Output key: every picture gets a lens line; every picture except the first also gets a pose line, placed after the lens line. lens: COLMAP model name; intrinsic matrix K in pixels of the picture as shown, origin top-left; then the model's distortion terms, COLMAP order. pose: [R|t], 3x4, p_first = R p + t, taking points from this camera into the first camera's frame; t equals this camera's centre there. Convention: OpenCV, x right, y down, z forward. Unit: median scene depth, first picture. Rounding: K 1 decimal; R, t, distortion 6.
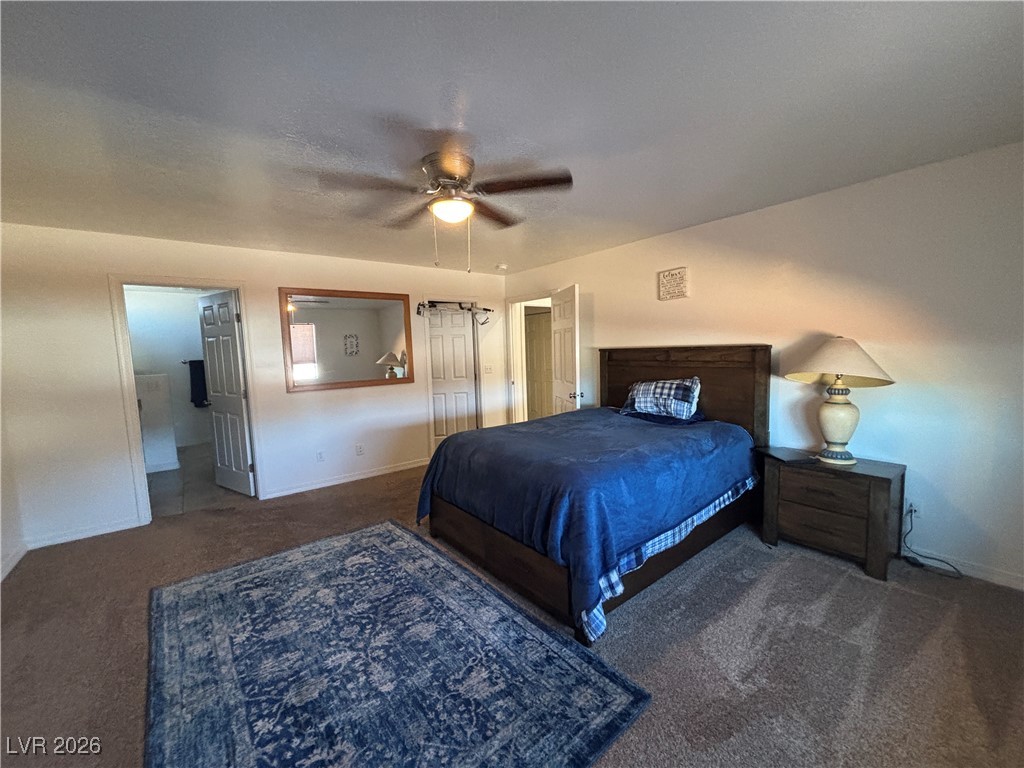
lens RADIAL K [[412.8, 0, 504.0], [0, 412.8, 378.3], [0, 0, 1]] dist [0.005477, 0.000054]
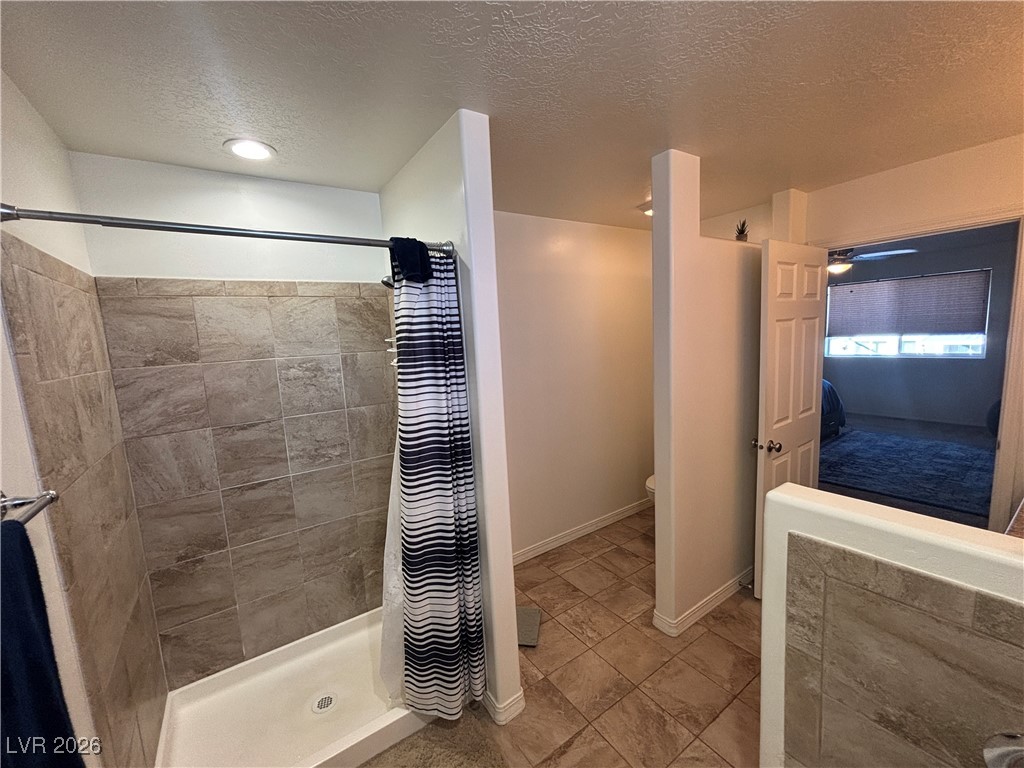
lens RADIAL K [[412.8, 0, 513.4], [0, 412.8, 383.9], [0, 0, 1]] dist [0.005477, 0.000054]
pose [[0.048524, -0.095083, 0.994286, -2.202930], [0.116099, 0.989248, 0.088936, -0.180172], [-0.992052, 0.111120, 0.059041, 2.431398]]
